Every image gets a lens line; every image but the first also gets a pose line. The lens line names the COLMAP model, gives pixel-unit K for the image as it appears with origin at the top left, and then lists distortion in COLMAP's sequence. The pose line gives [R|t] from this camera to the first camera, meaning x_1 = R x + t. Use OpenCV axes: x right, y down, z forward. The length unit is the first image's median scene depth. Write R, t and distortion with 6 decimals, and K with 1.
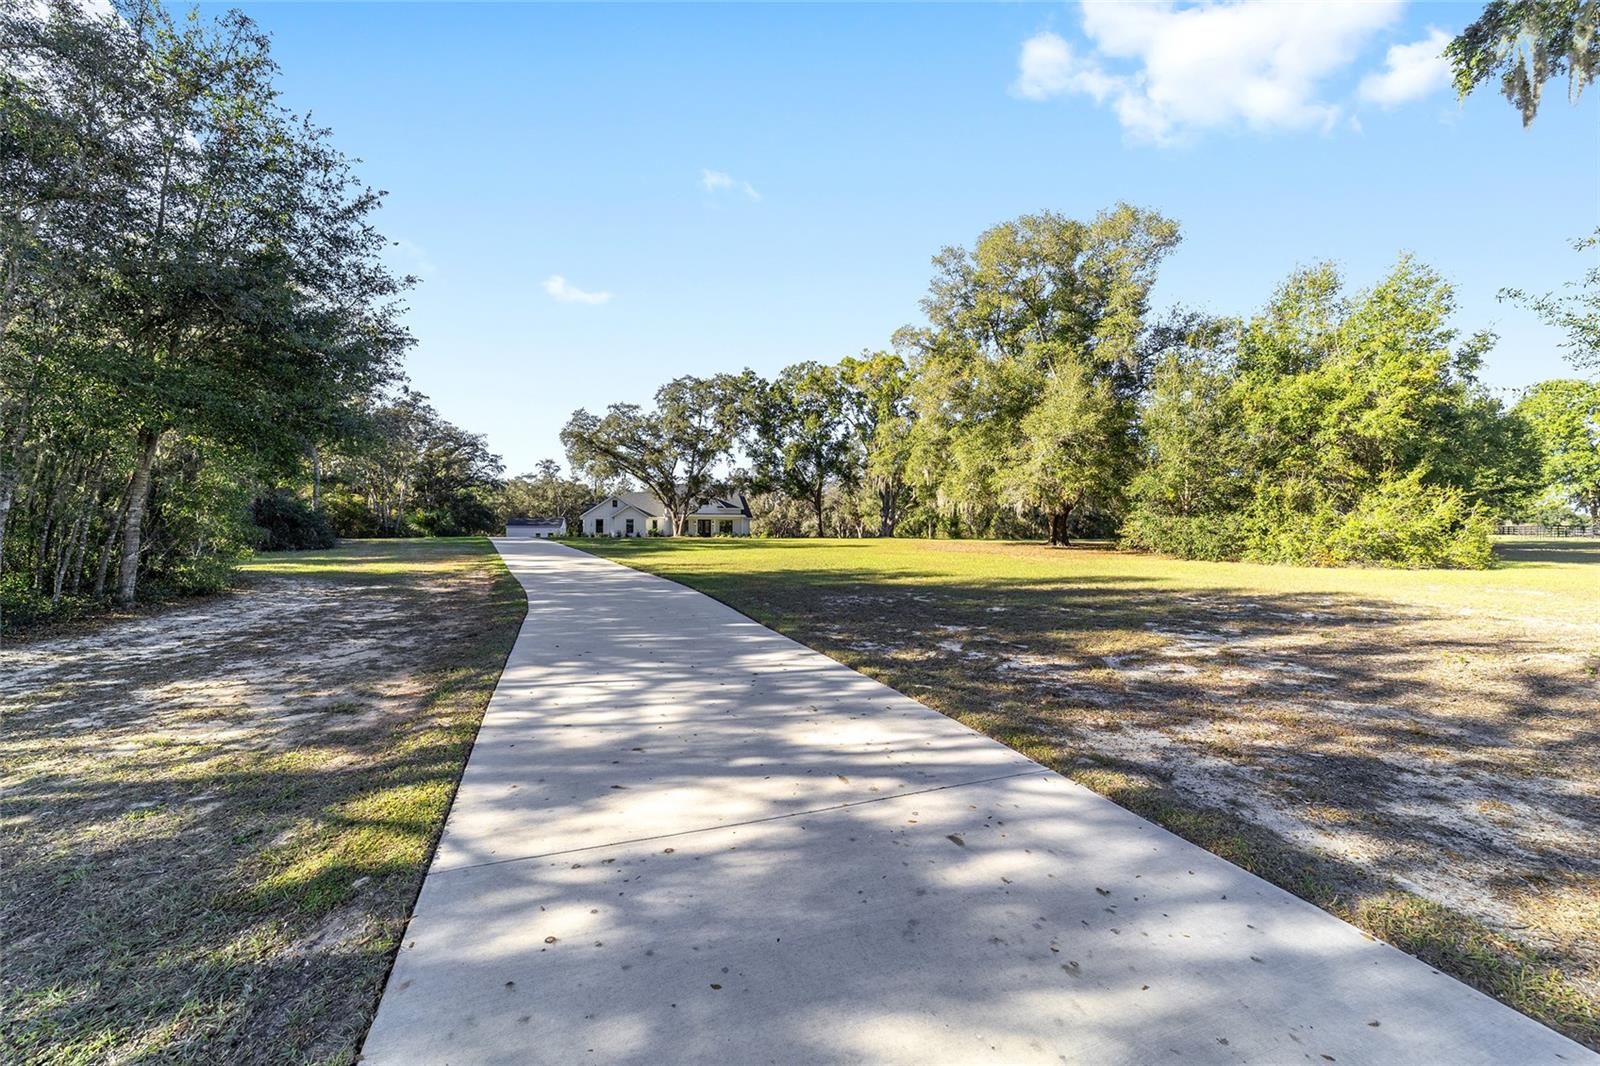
lens RADIAL K [[610.2, 0, 798.2], [0, 610.2, 534.0], [0, 0, 1]] dist [-0.005671, 0.001420]
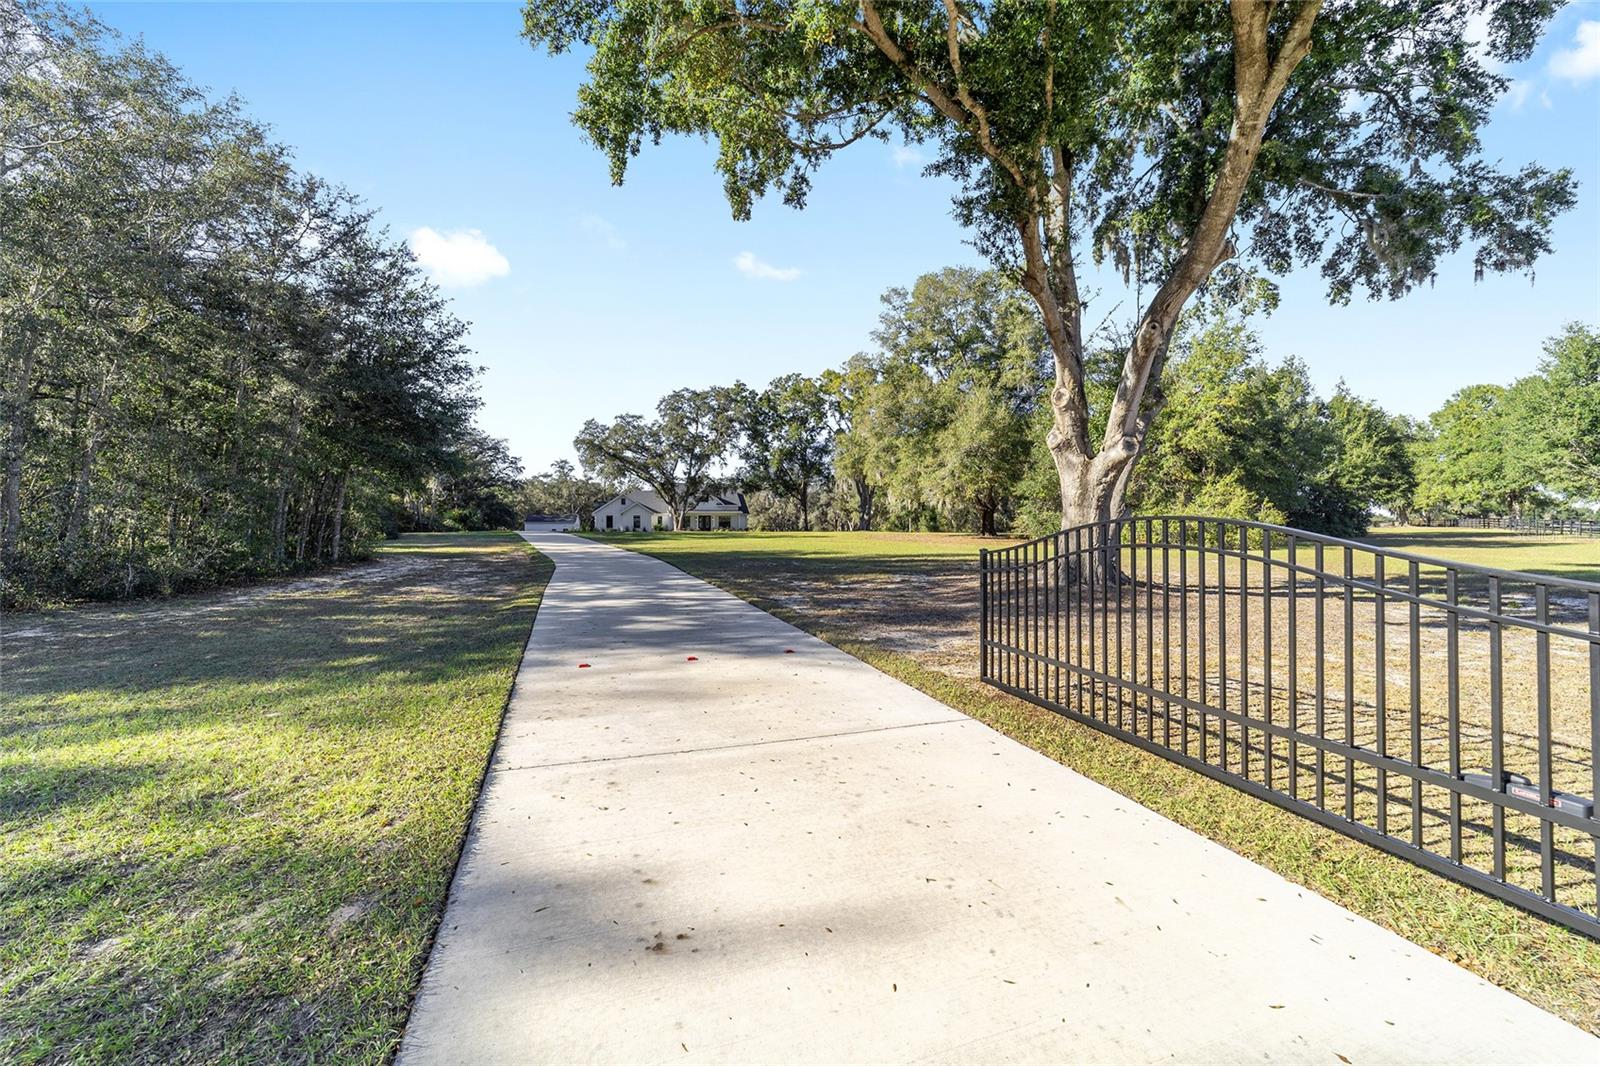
lens RADIAL K [[610.2, 0, 801.3], [0, 610.2, 534.2], [0, 0, 1]] dist [-0.005671, 0.001420]
pose [[0.999868, -0.003848, -0.015813, 0.049444], [0.003962, 0.999966, 0.007192, 0.003831], [0.015785, -0.007253, 0.999849, -0.126900]]
